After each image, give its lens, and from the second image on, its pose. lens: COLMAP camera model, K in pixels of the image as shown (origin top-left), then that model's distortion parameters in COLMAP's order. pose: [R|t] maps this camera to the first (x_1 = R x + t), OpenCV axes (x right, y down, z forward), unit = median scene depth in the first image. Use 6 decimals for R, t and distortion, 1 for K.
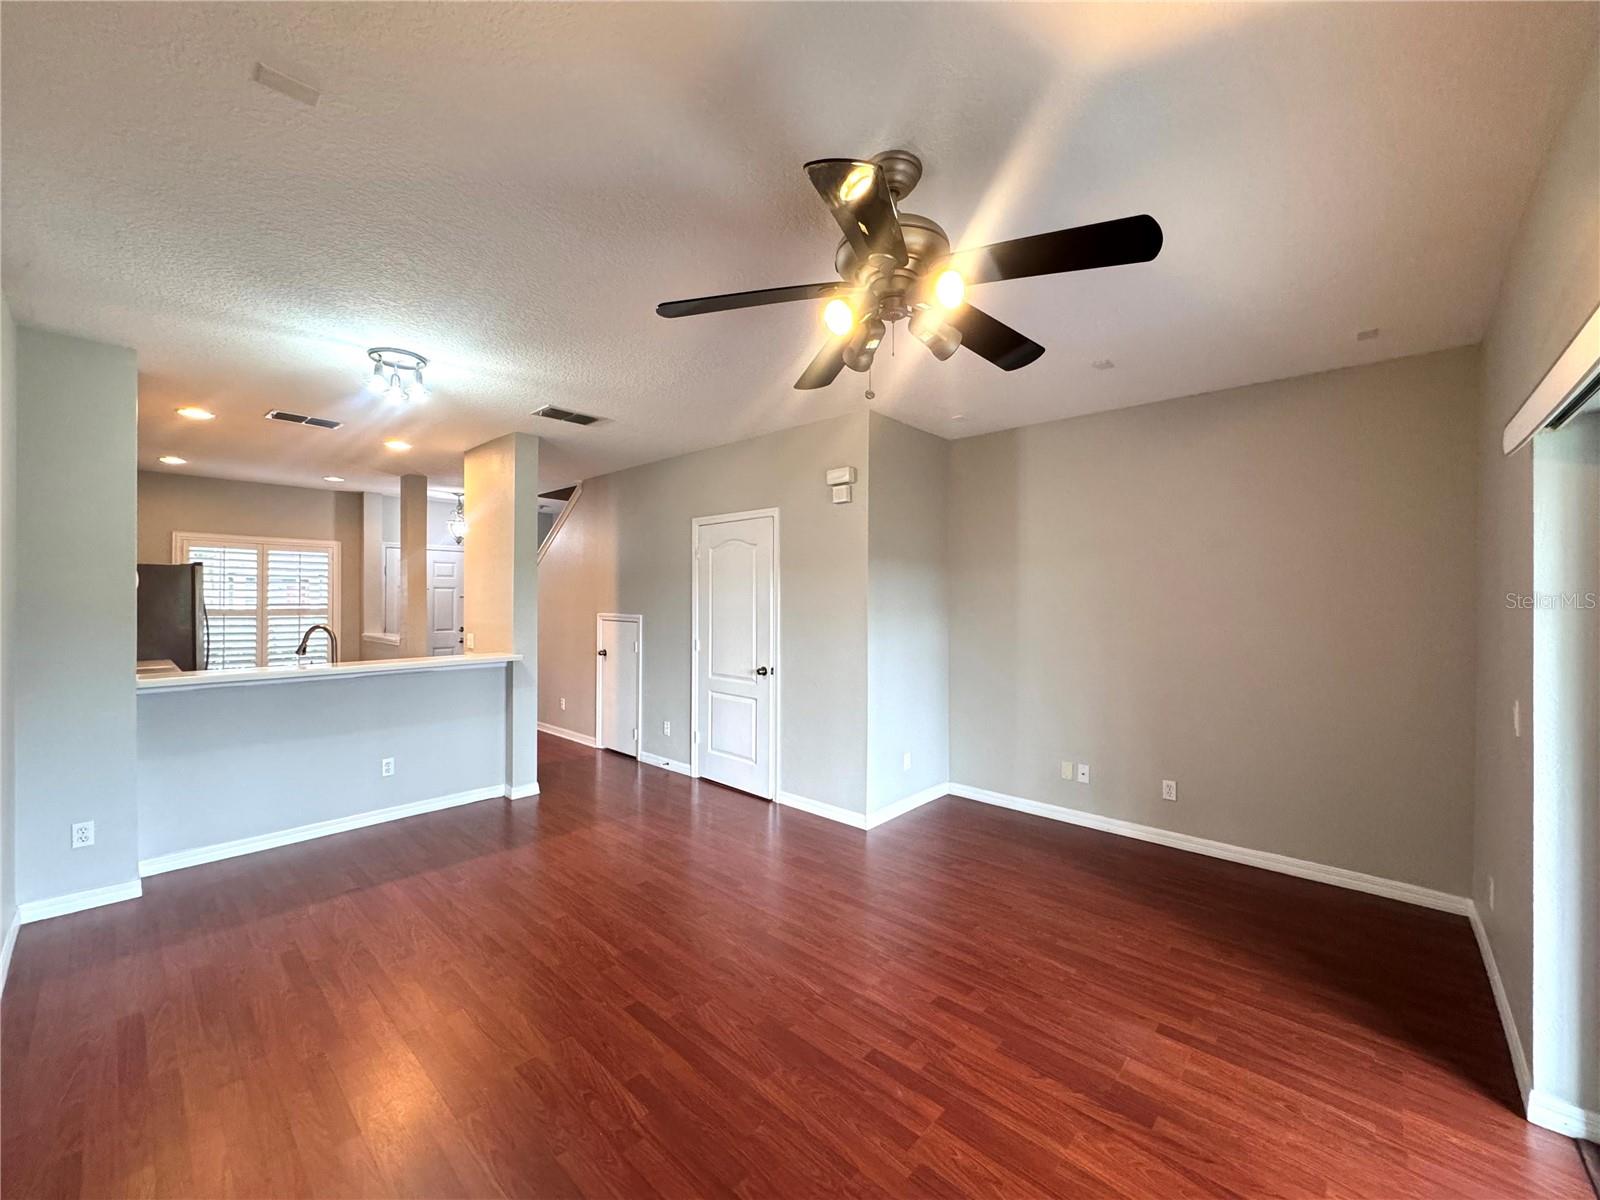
lens RADIAL K [[637.0, 0, 803.9], [0, 637.0, 600.9], [0, 0, 1]] dist [-0.004071, 0.000561]
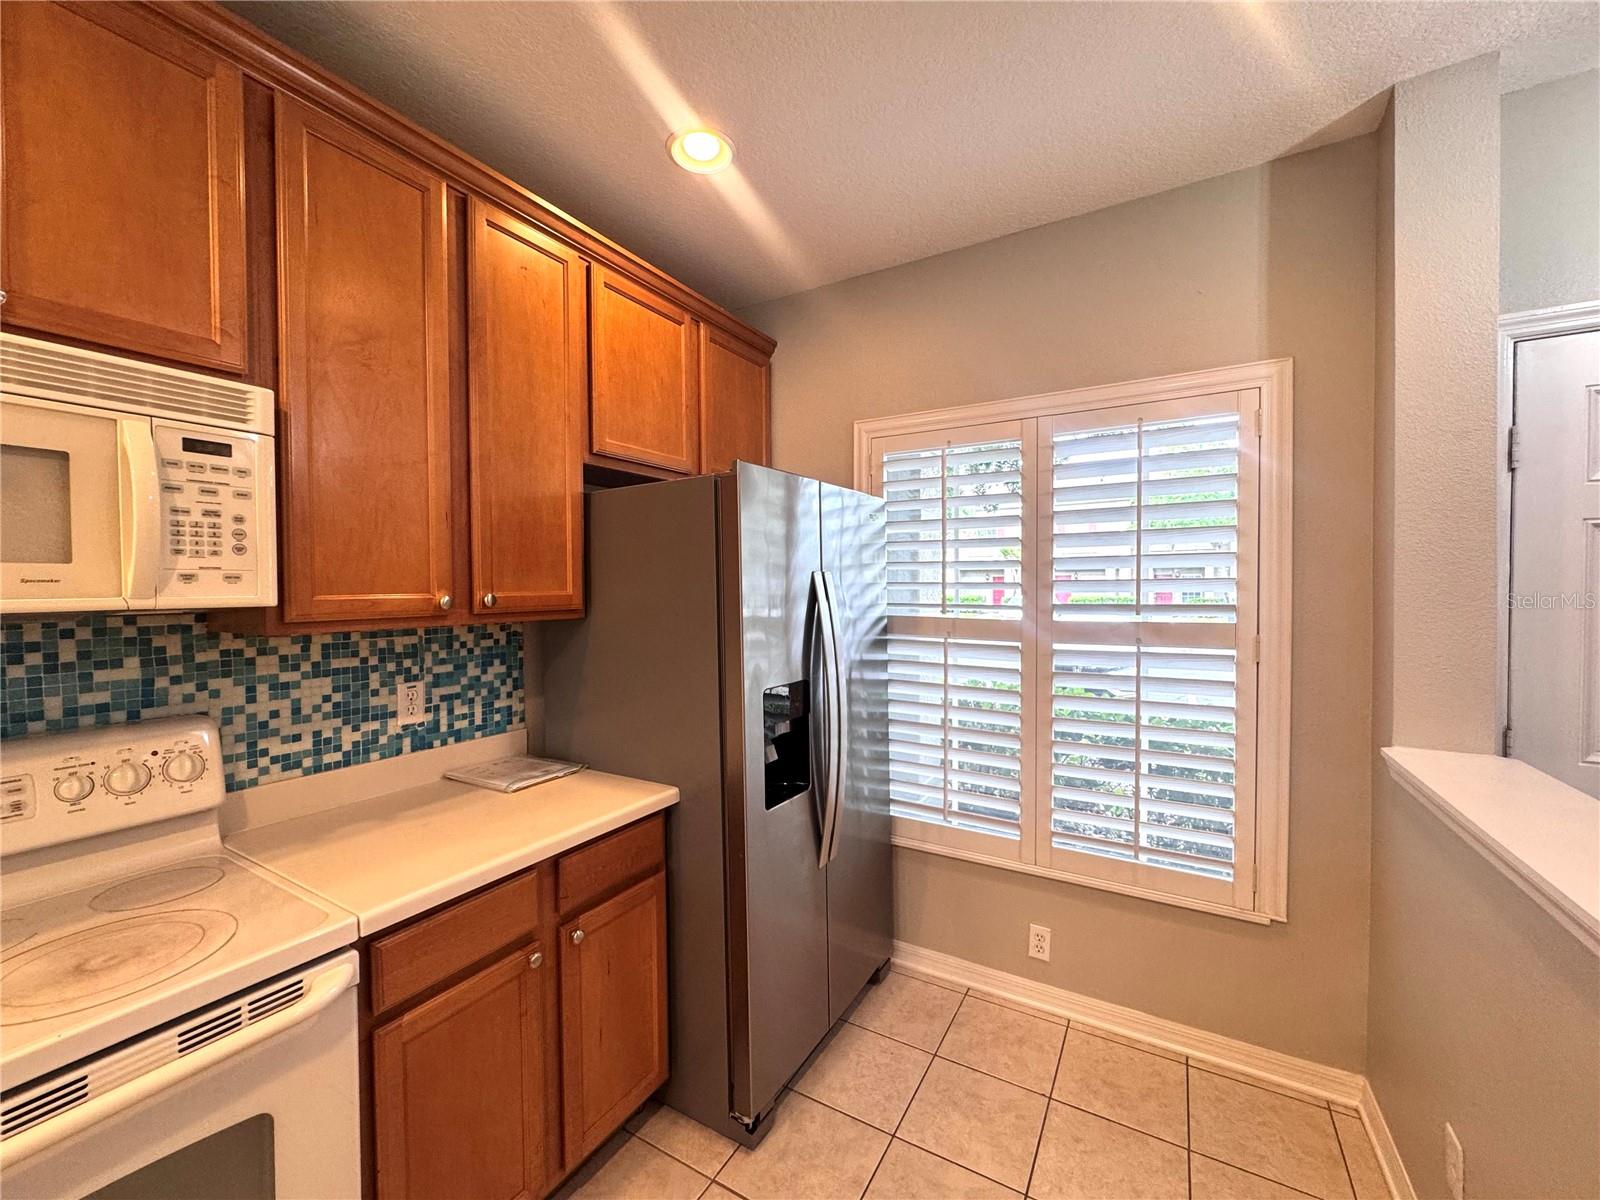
lens RADIAL K [[637.0, 0, 799.4], [0, 637.0, 598.7], [0, 0, 1]] dist [-0.004071, 0.000561]
pose [[0.197456, 0.012543, -0.980232, -1.470522], [0.003416, 0.999903, 0.013483, -0.008181], [0.980306, -0.006011, 0.197394, 2.145221]]
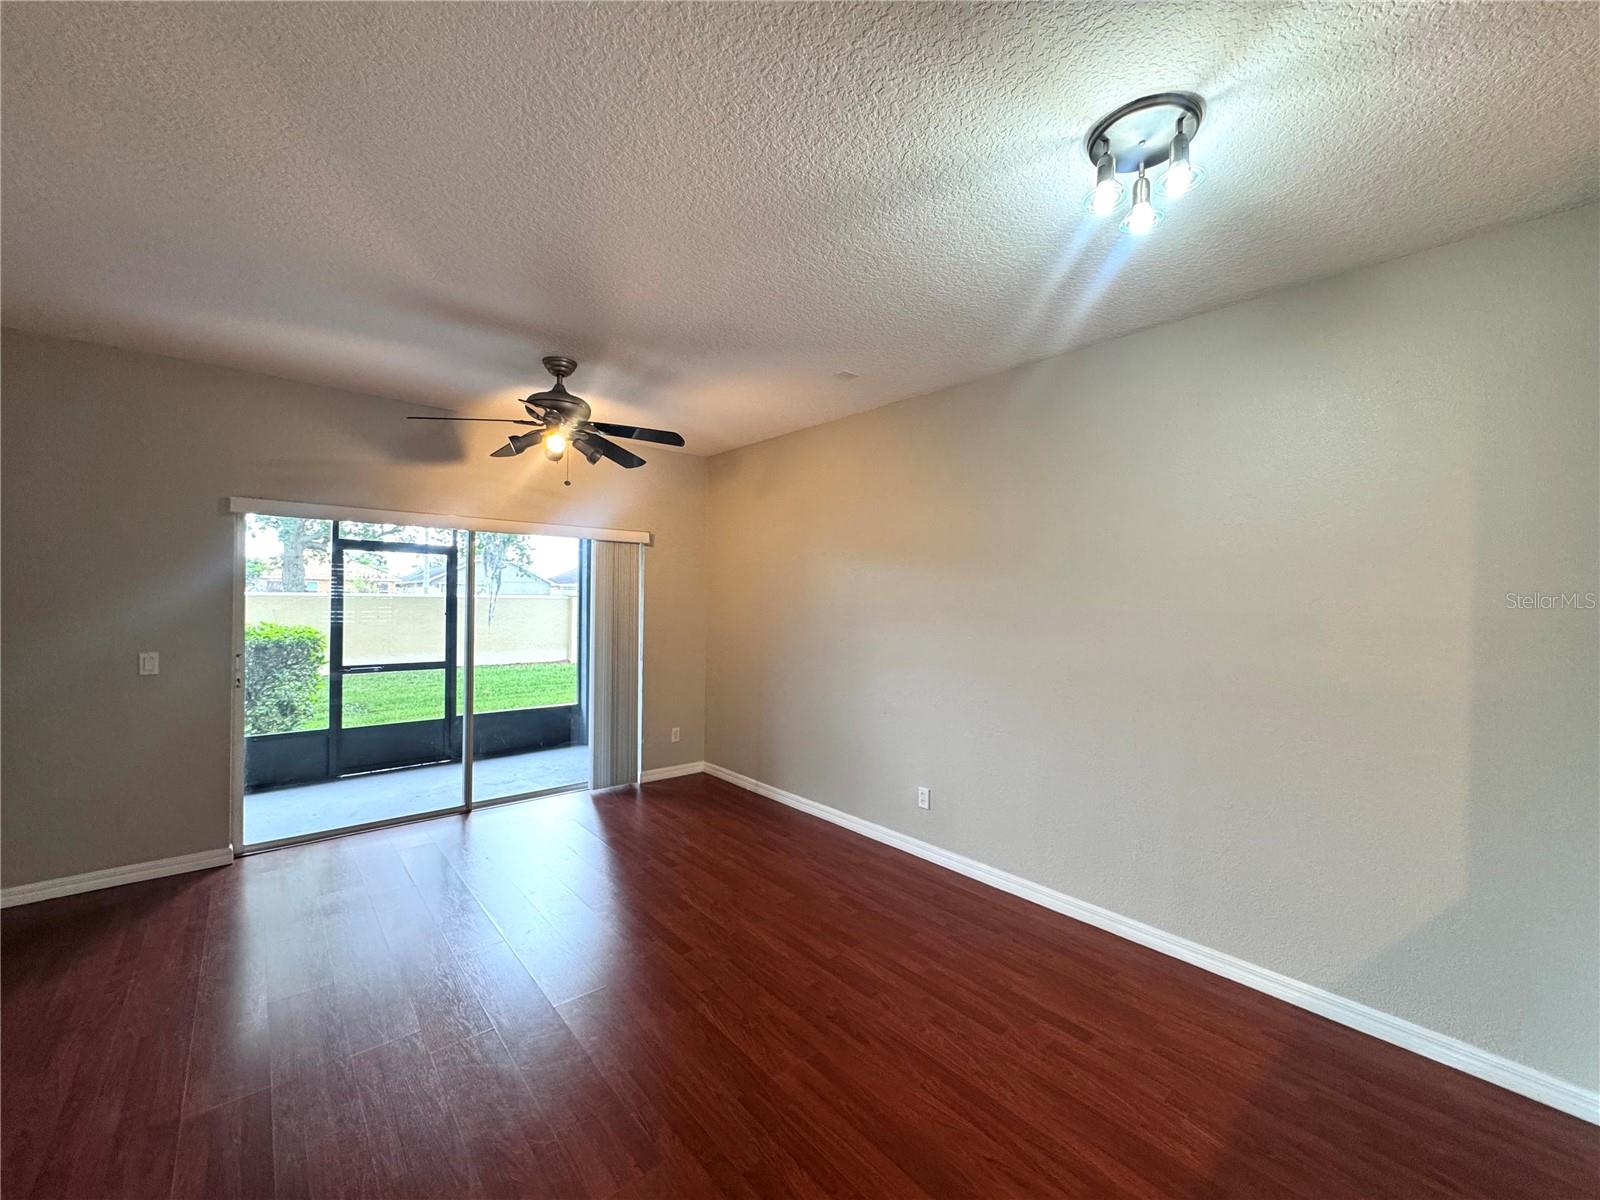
lens RADIAL K [[637.0, 0, 801.0], [0, 637.0, 598.6], [0, 0, 1]] dist [-0.004071, 0.000561]
pose [[-0.993107, -0.017988, 0.115826, -0.537531], [-0.017544, 0.999834, 0.004852, -0.010866], [-0.115894, 0.002787, -0.993258, 1.898423]]
